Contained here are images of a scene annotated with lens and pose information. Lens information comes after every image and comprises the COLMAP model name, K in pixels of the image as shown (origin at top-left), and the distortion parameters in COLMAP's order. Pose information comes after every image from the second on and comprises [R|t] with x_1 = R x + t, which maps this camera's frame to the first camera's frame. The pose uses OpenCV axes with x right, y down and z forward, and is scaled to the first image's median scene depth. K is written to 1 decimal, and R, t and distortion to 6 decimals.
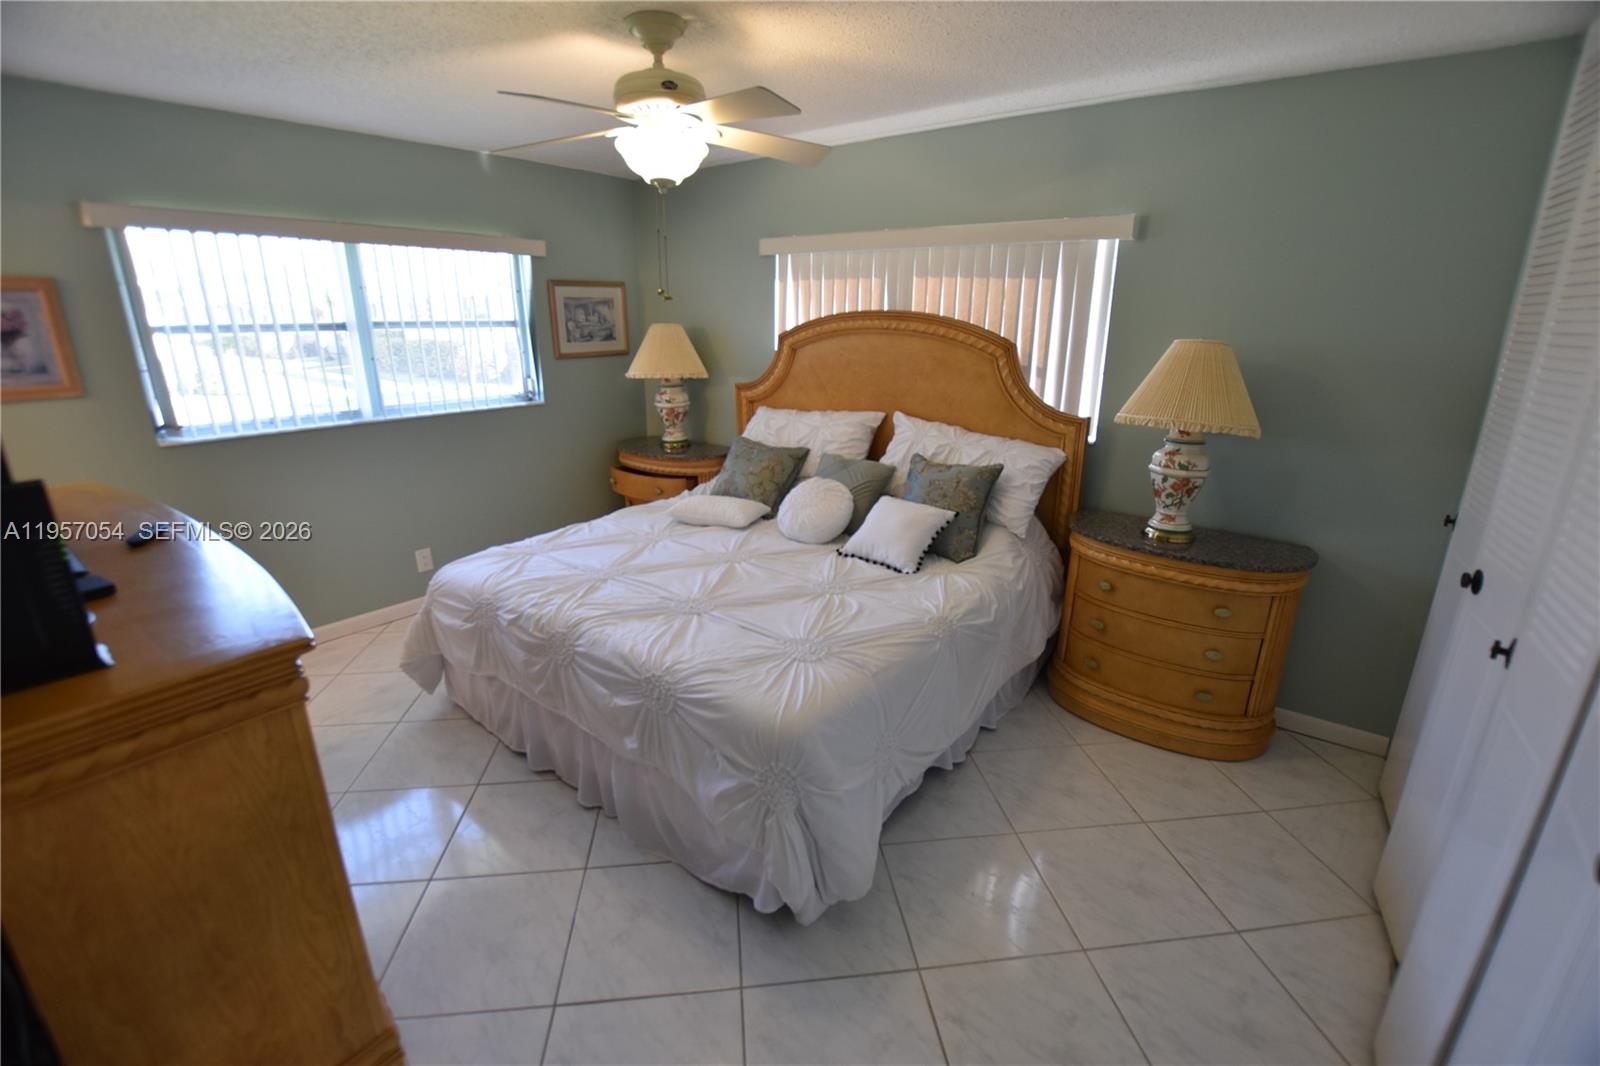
lens RADIAL K [[695.5, 0, 803.0], [0, 695.5, 542.9], [0, 0, 1]] dist [-0.031064, 0.000525]
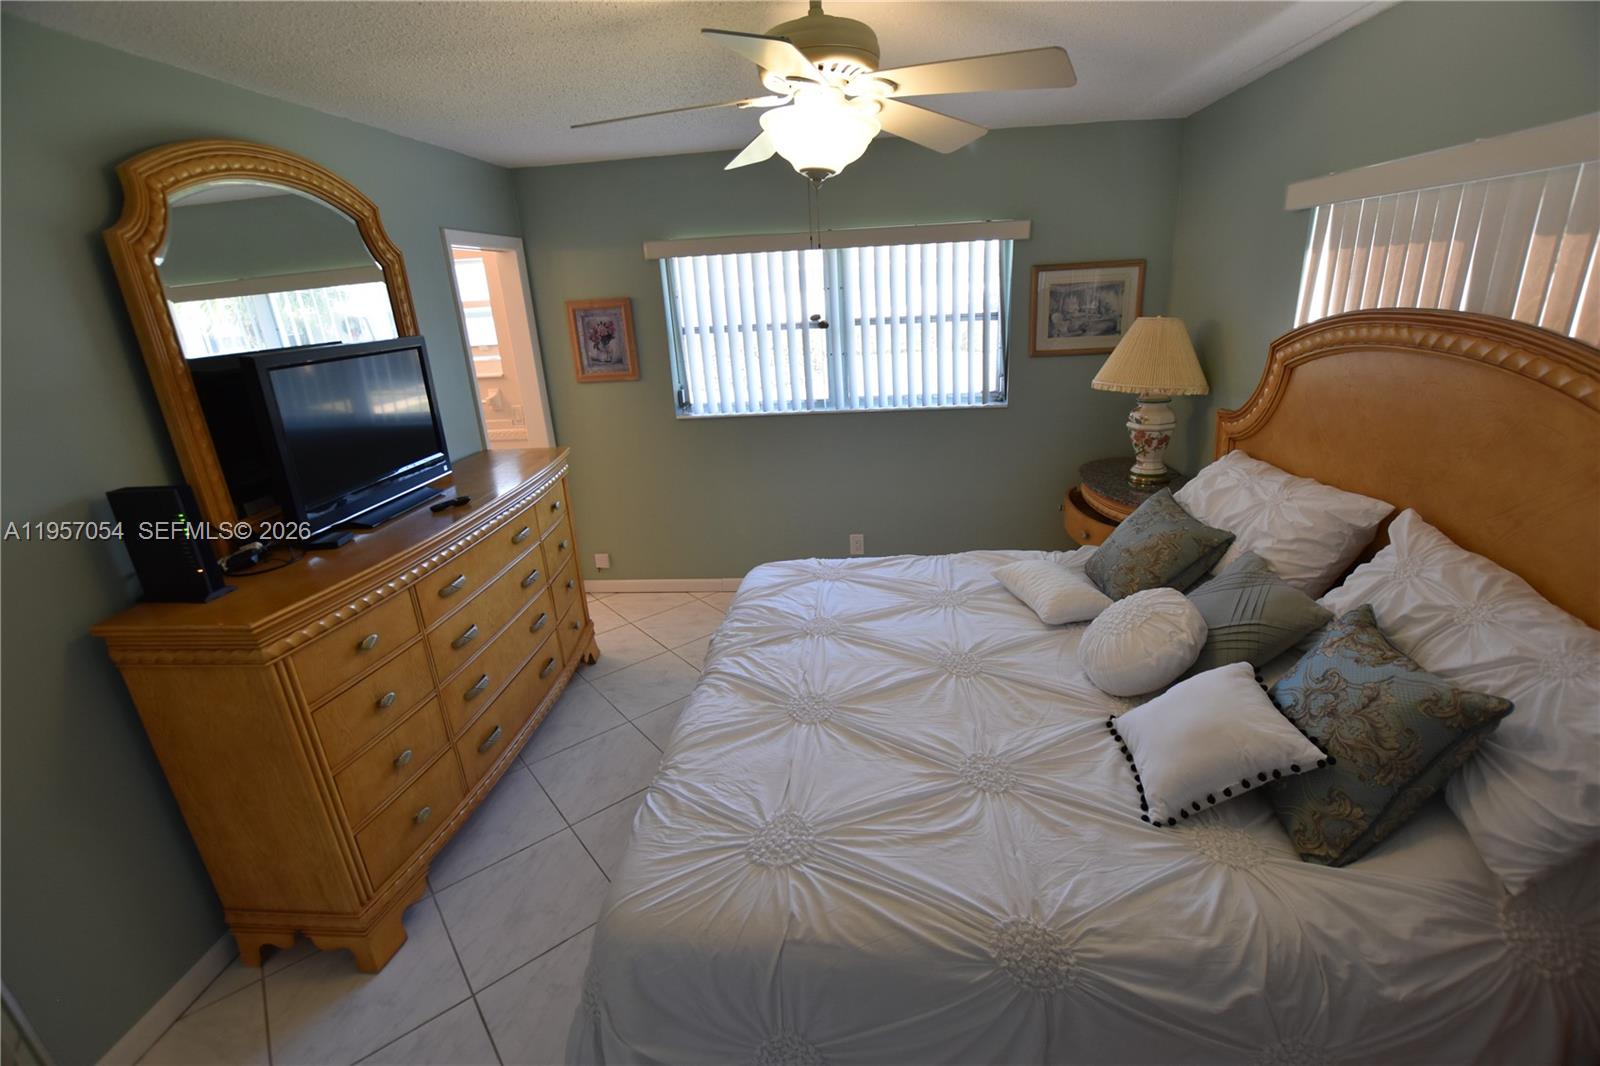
lens RADIAL K [[707.0, 0, 808.6], [0, 707.0, 533.3], [0, 0, 1]] dist [-0.031750, 0.003746]
pose [[0.536412, 0.243857, -0.807958, 0.329122], [-0.208536, 0.965958, 0.153096, -0.166673], [0.817786, 0.086366, 0.569005, 0.375253]]
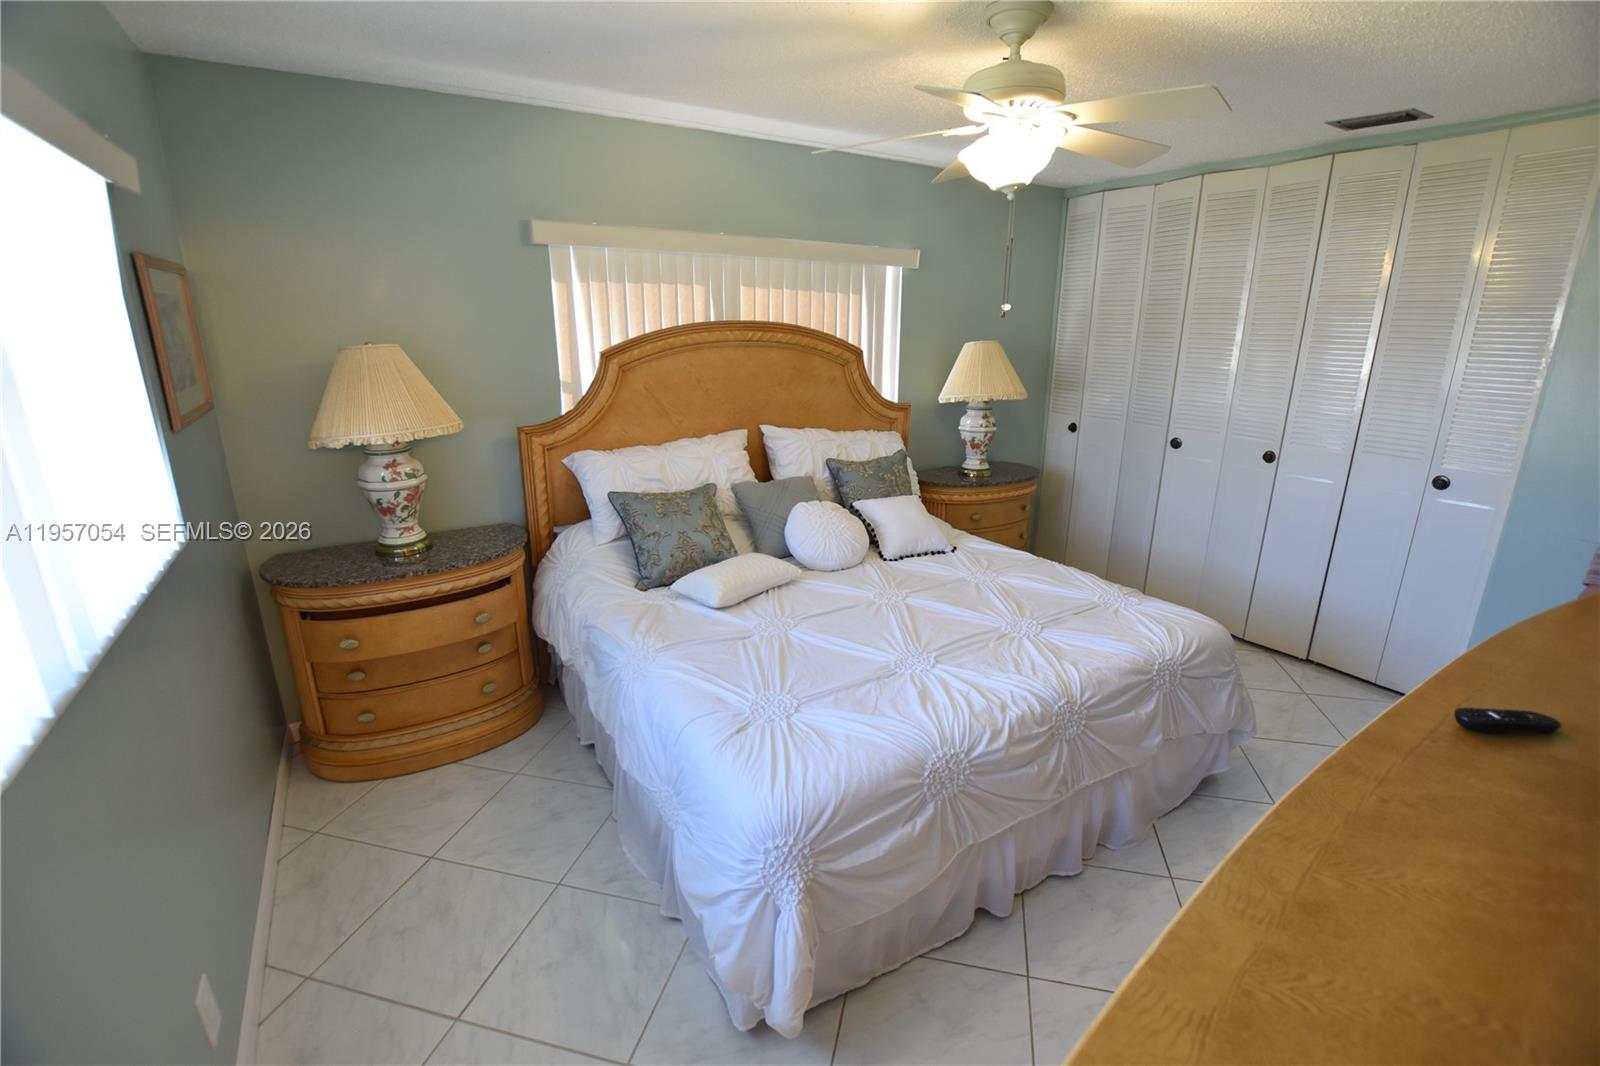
lens RADIAL K [[707.0, 0, 808.6], [0, 707.0, 533.3], [0, 0, 1]] dist [-0.031750, 0.003746]
pose [[0.340527, -0.270953, 0.900348, -0.806203], [0.291440, 0.940832, 0.172909, -0.210159], [-0.893926, 0.203518, 0.399345, 0.616042]]
